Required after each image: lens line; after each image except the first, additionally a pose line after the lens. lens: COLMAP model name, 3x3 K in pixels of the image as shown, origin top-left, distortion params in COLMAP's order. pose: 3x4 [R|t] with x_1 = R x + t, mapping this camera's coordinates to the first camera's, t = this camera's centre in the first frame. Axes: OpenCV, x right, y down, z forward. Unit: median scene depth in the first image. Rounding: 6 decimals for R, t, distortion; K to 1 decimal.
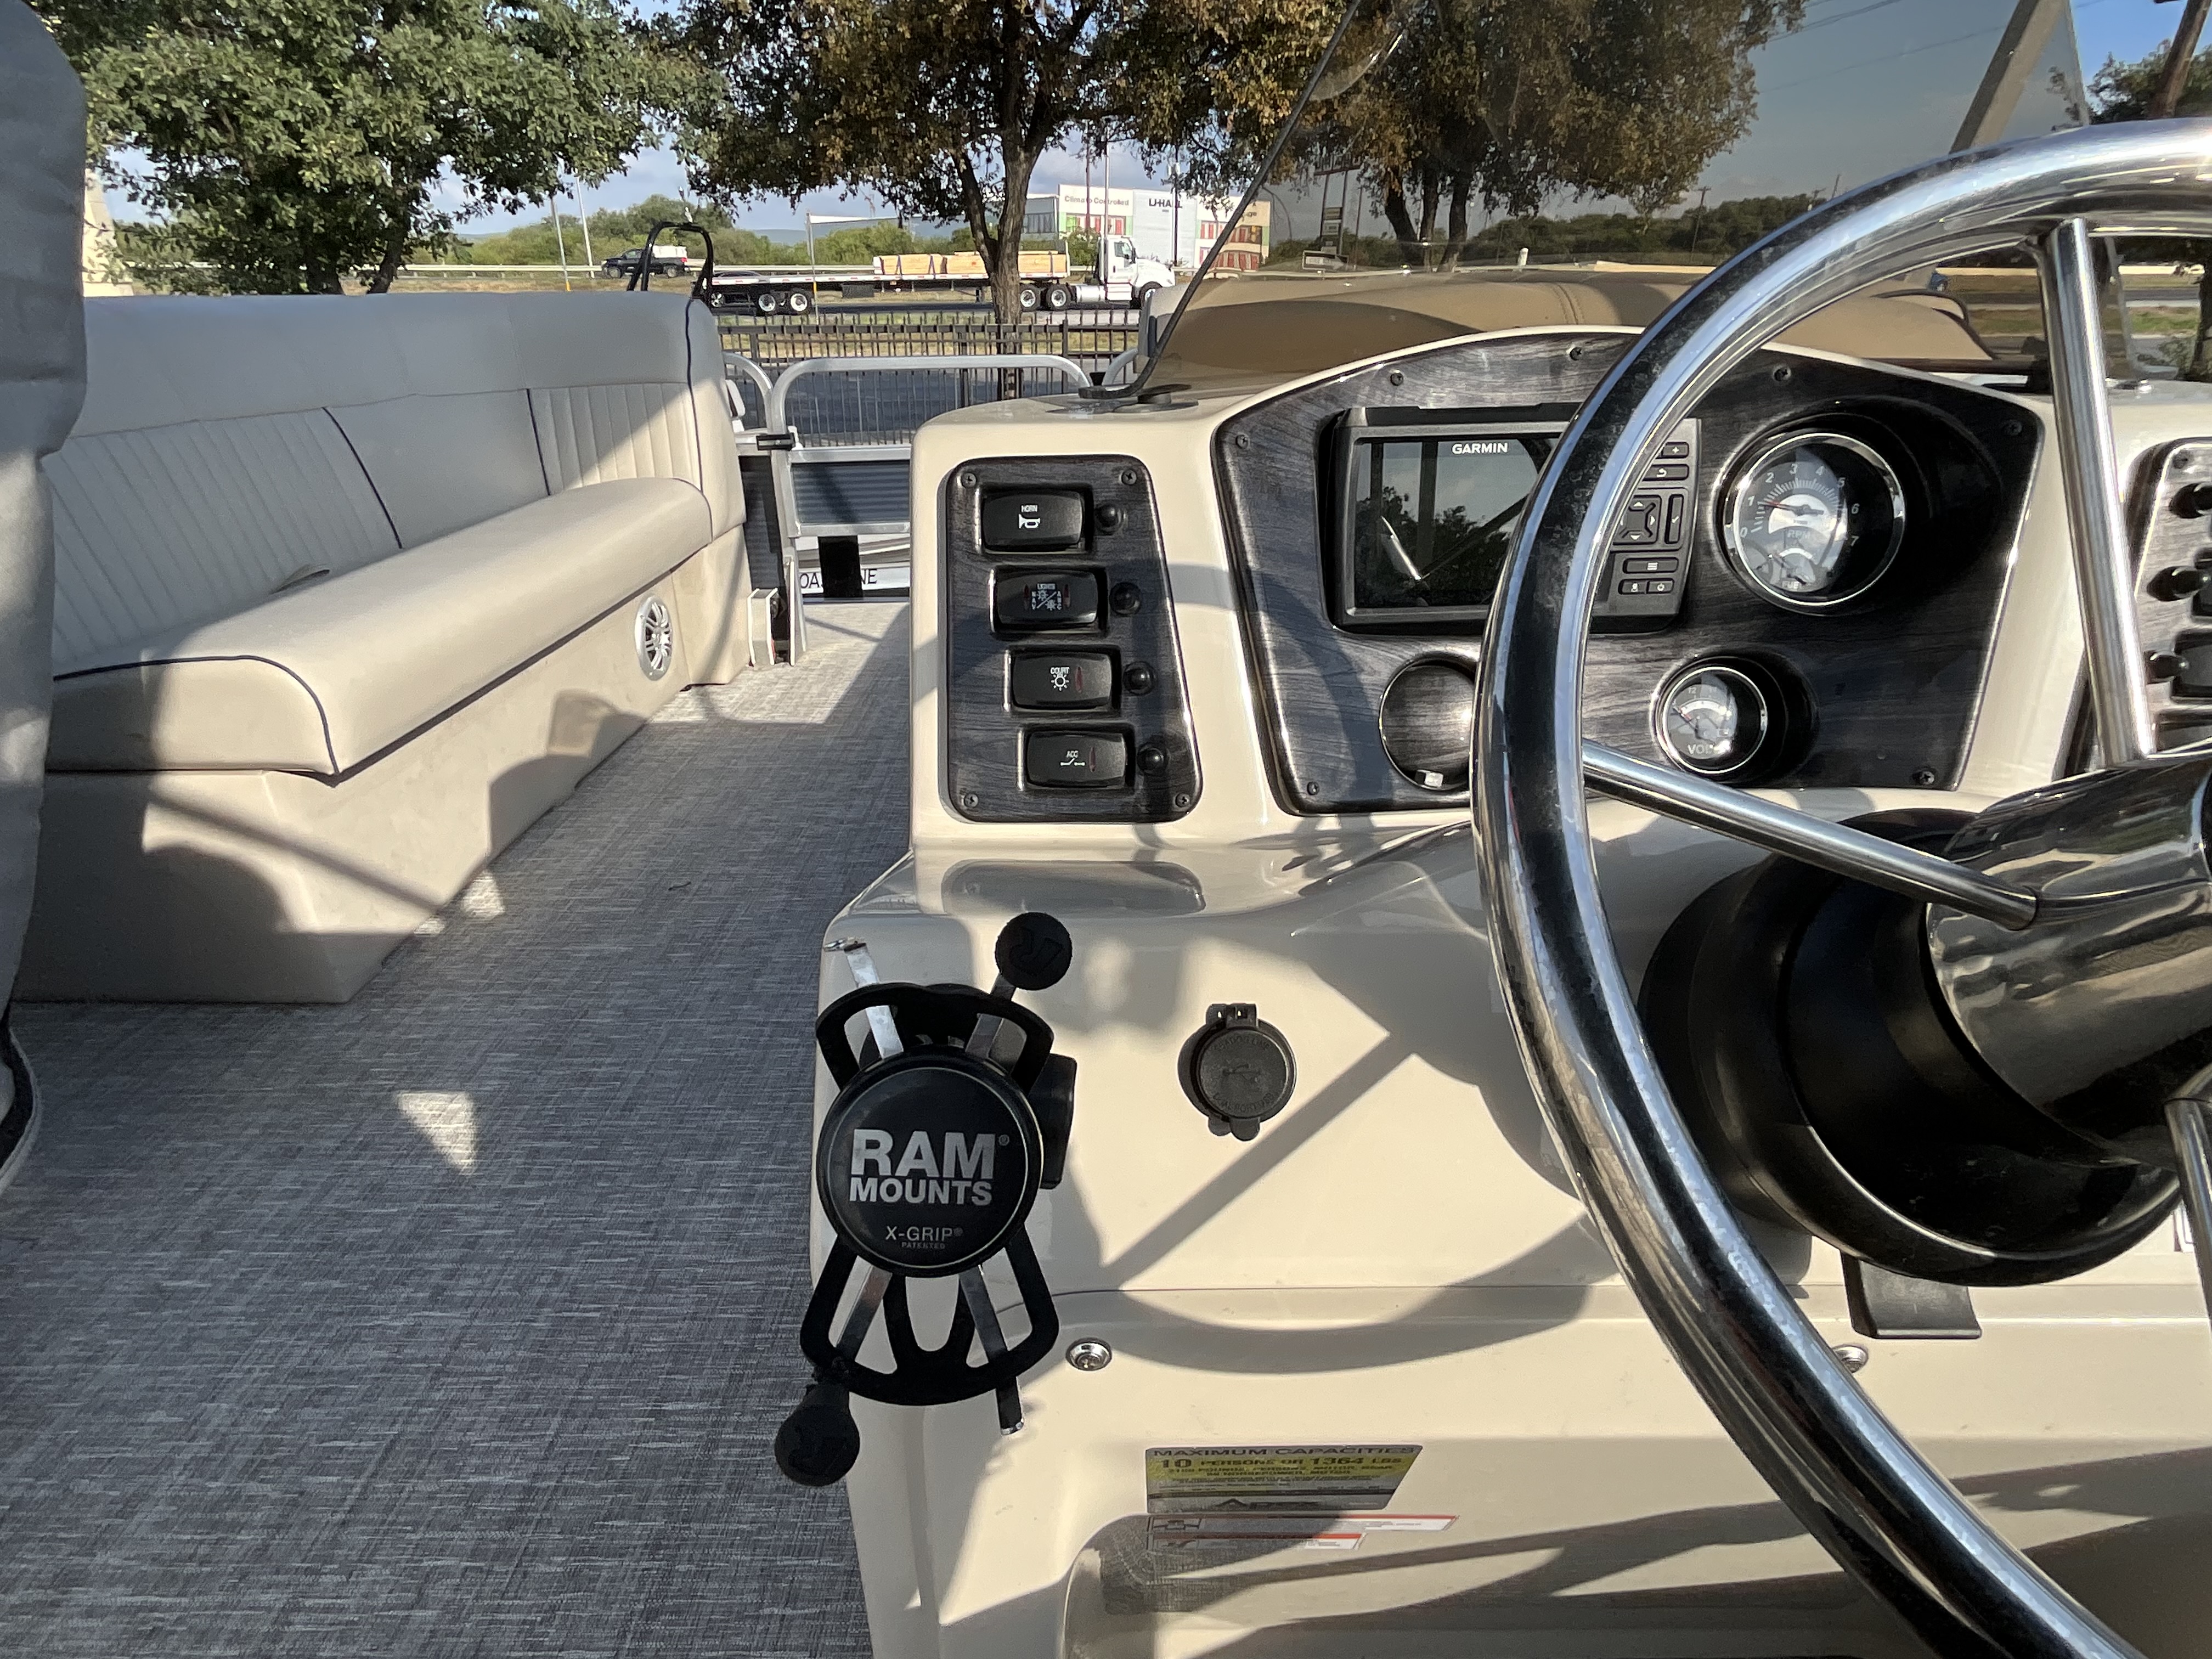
lens RADIAL K [[1145.0, 0, 1106.2], [0, 1145.0, 832.3], [0, 0, 1]] dist [-0.003904, 0.003369]
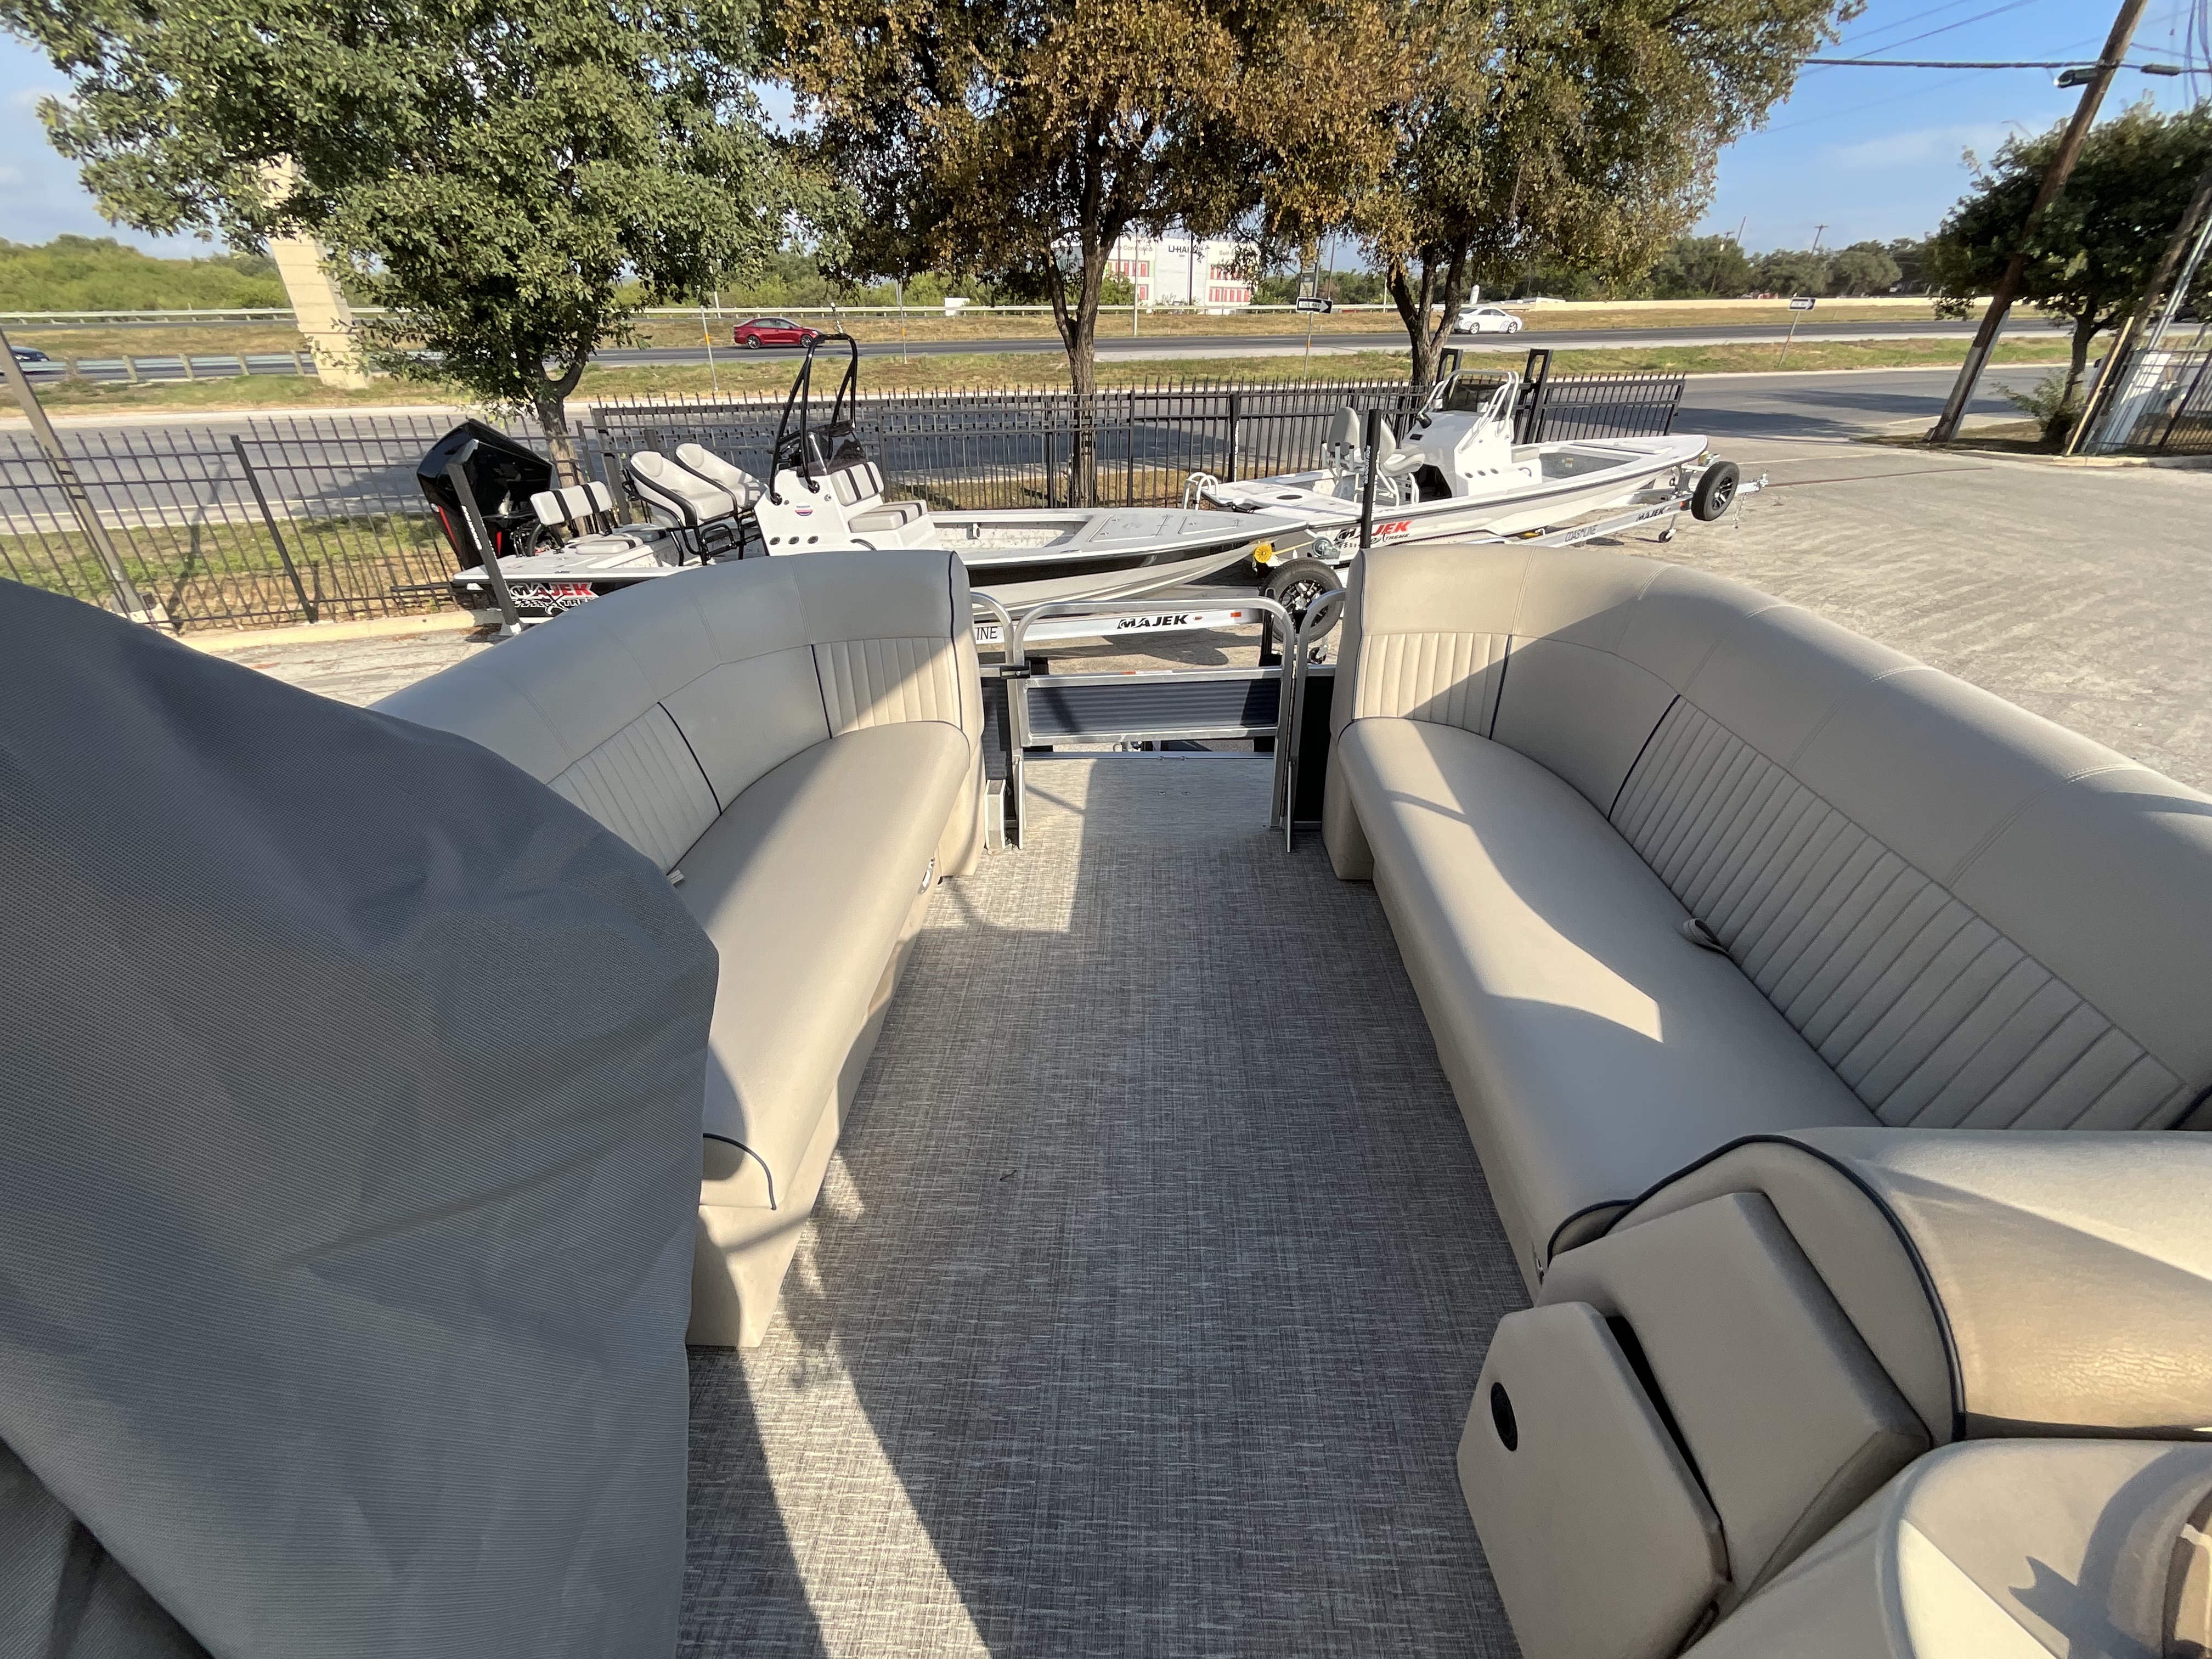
lens RADIAL K [[895.4, 0, 1106.3], [0, 895.4, 827.9], [0, 0, 1]] dist [0.004890, -0.002981]
pose [[0.999709, 0.005993, -0.023367, -0.179854], [-0.004266, 0.997306, 0.073229, -0.256041], [0.023743, -0.073108, 0.997041, 0.095251]]
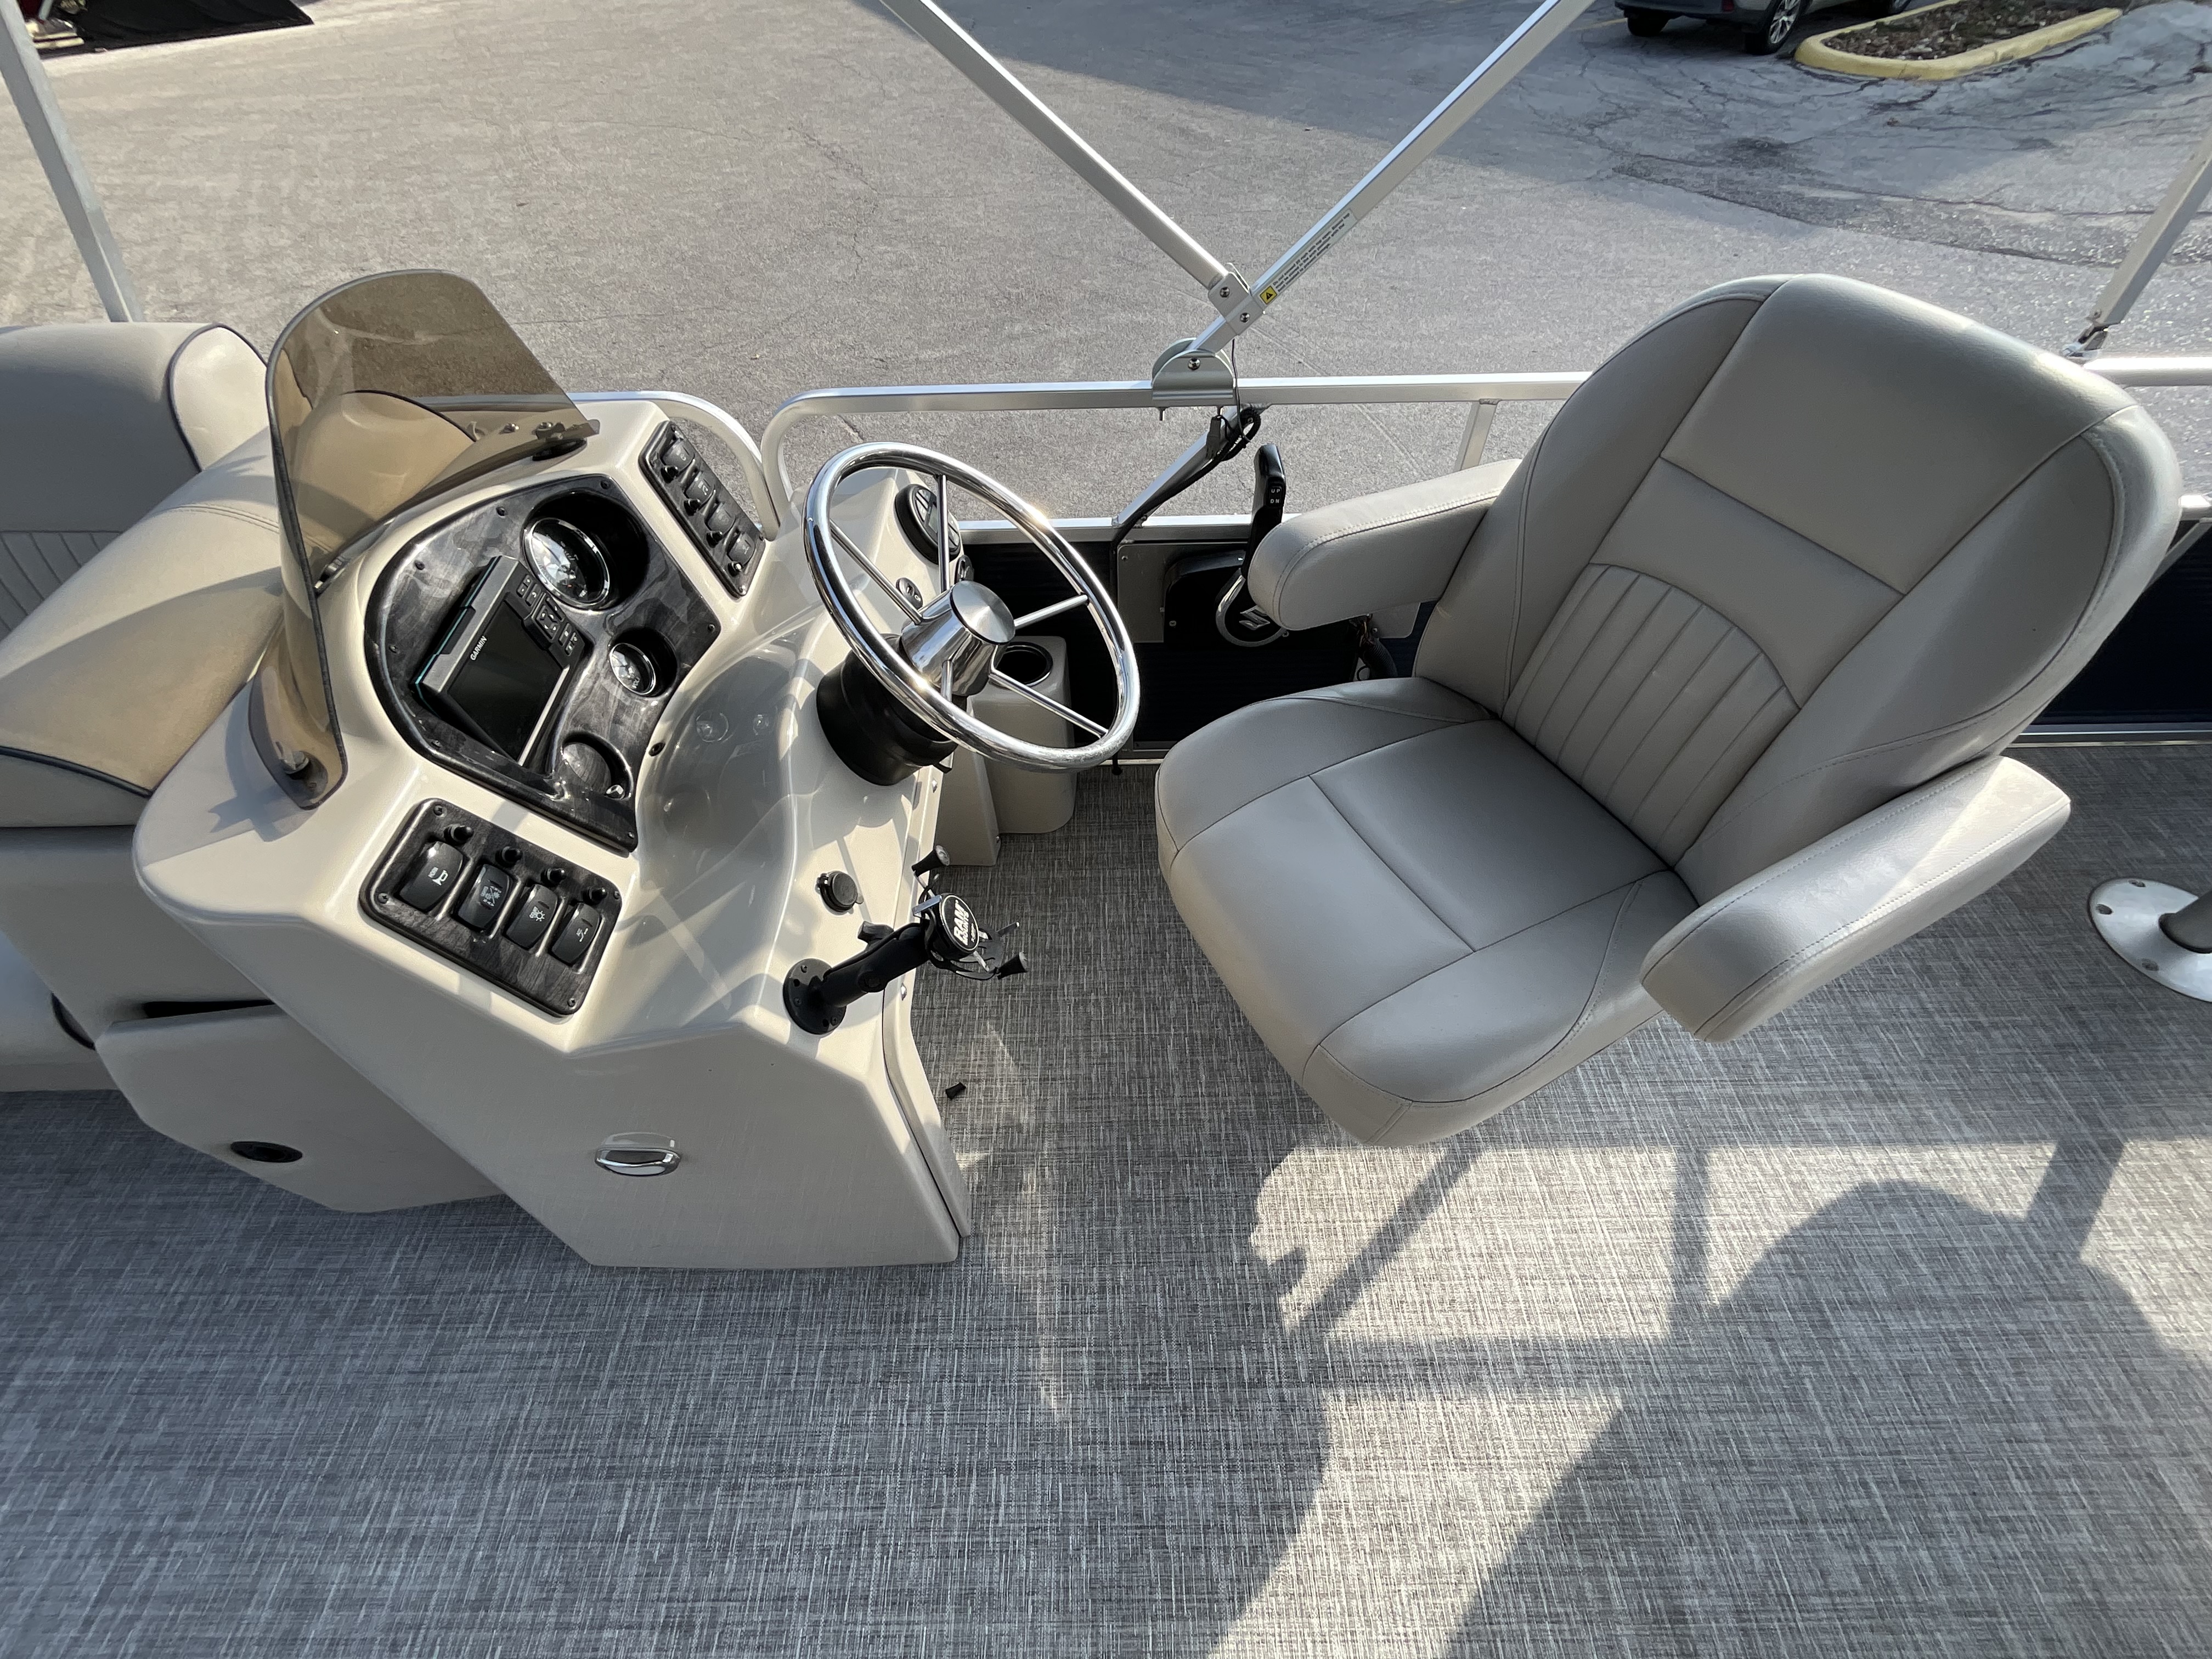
lens RADIAL K [[895.4, 0, 1112.6], [0, 895.4, 826.2], [0, 0, 1]] dist [0.004890, -0.002981]
pose [[-0.035210, -0.757559, 0.651817, -0.176495], [0.455019, 0.568544, 0.685357, -0.155137], [-0.889785, 0.320721, 0.324685, -0.038182]]
